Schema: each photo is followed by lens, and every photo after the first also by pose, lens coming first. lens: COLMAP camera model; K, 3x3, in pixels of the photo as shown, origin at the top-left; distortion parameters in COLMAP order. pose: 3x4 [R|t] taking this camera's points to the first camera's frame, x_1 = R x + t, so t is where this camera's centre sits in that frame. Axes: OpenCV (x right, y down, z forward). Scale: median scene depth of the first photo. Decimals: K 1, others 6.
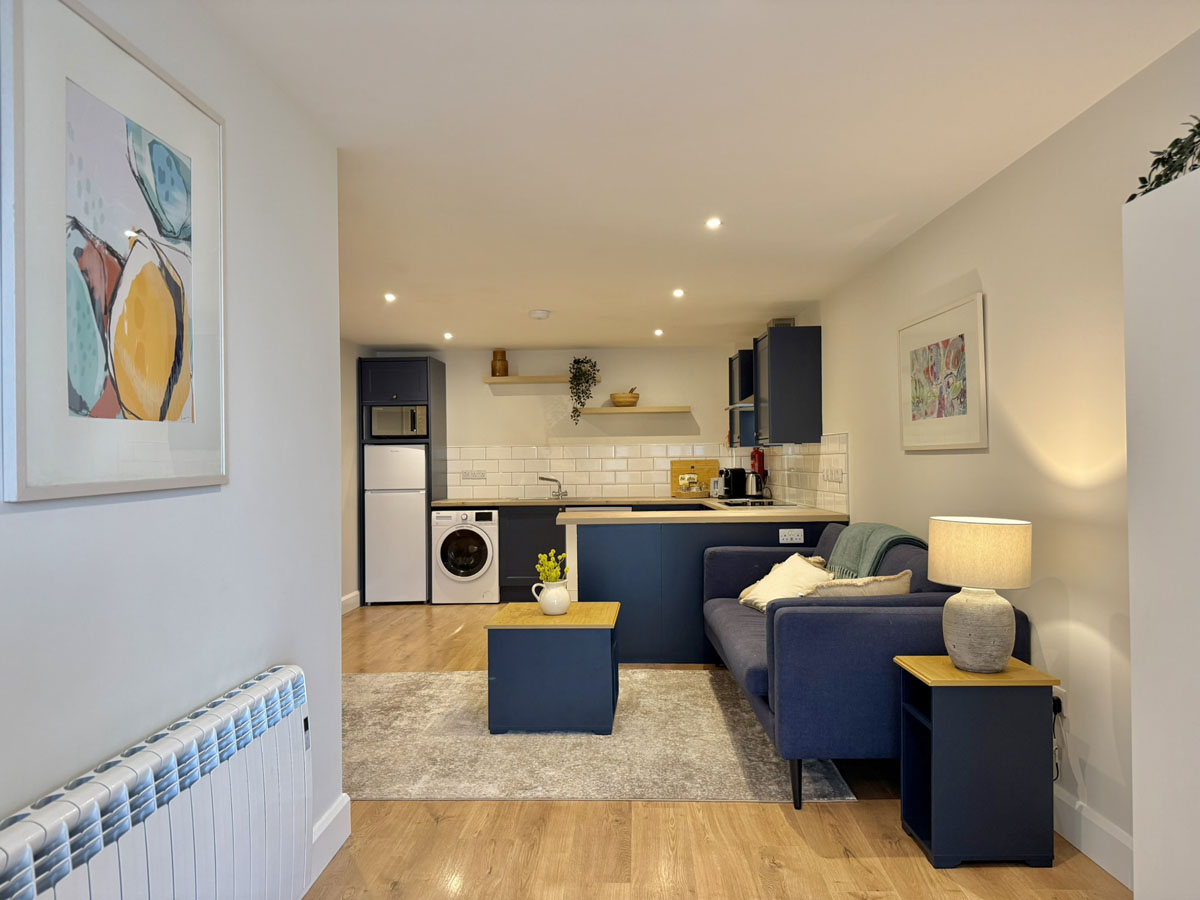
lens RADIAL K [[839.4, 0, 595.0], [0, 839.4, 445.5], [0, 0, 1]] dist [0.050362, -0.039539]
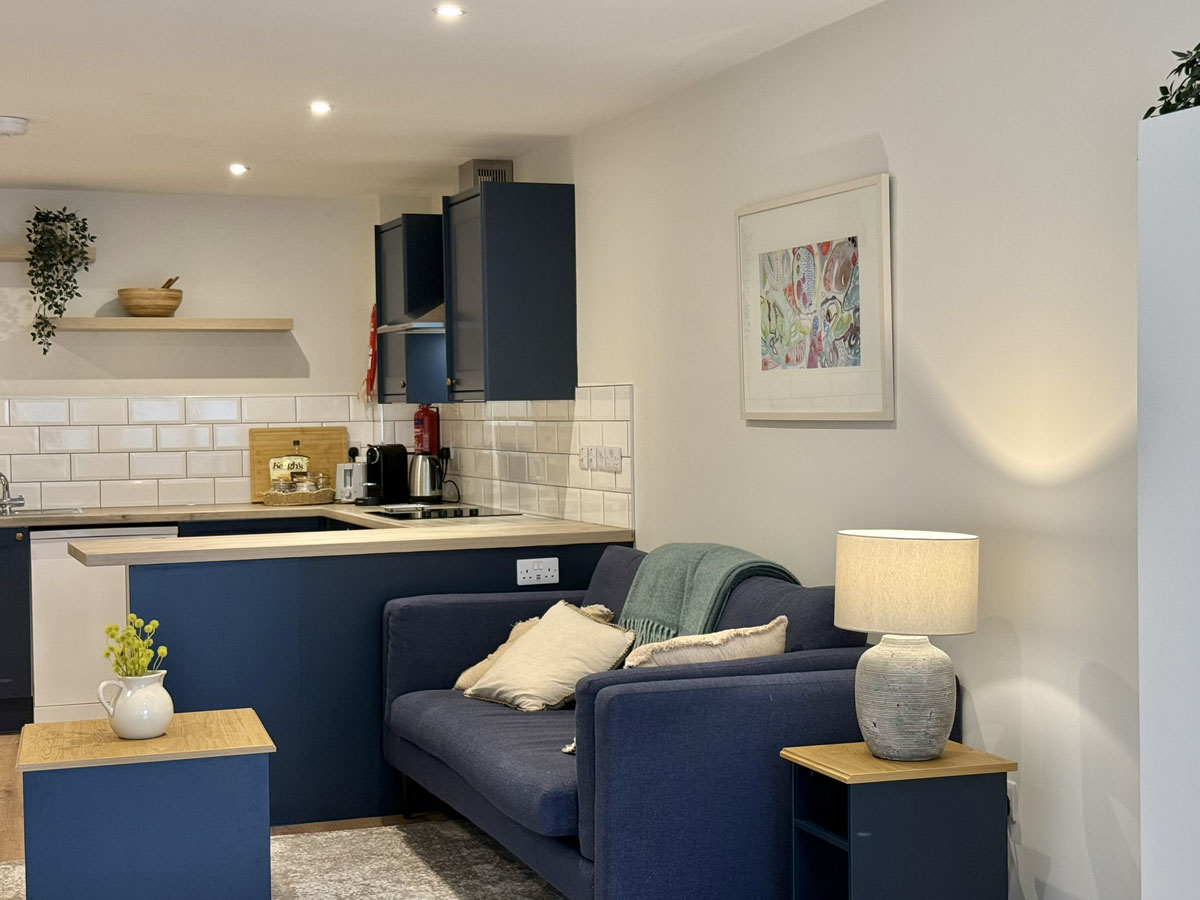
lens RADIAL K [[1944.0, 0, 600.3], [0, 1944.0, 450.7], [0, 0, 1]] dist [0.233002, 0.000000]
pose [[0.931666, -0.010013, 0.363178, -0.218852], [-0.004549, 0.999220, 0.039221, -0.024788], [-0.363287, -0.038193, 0.930894, -0.228784]]
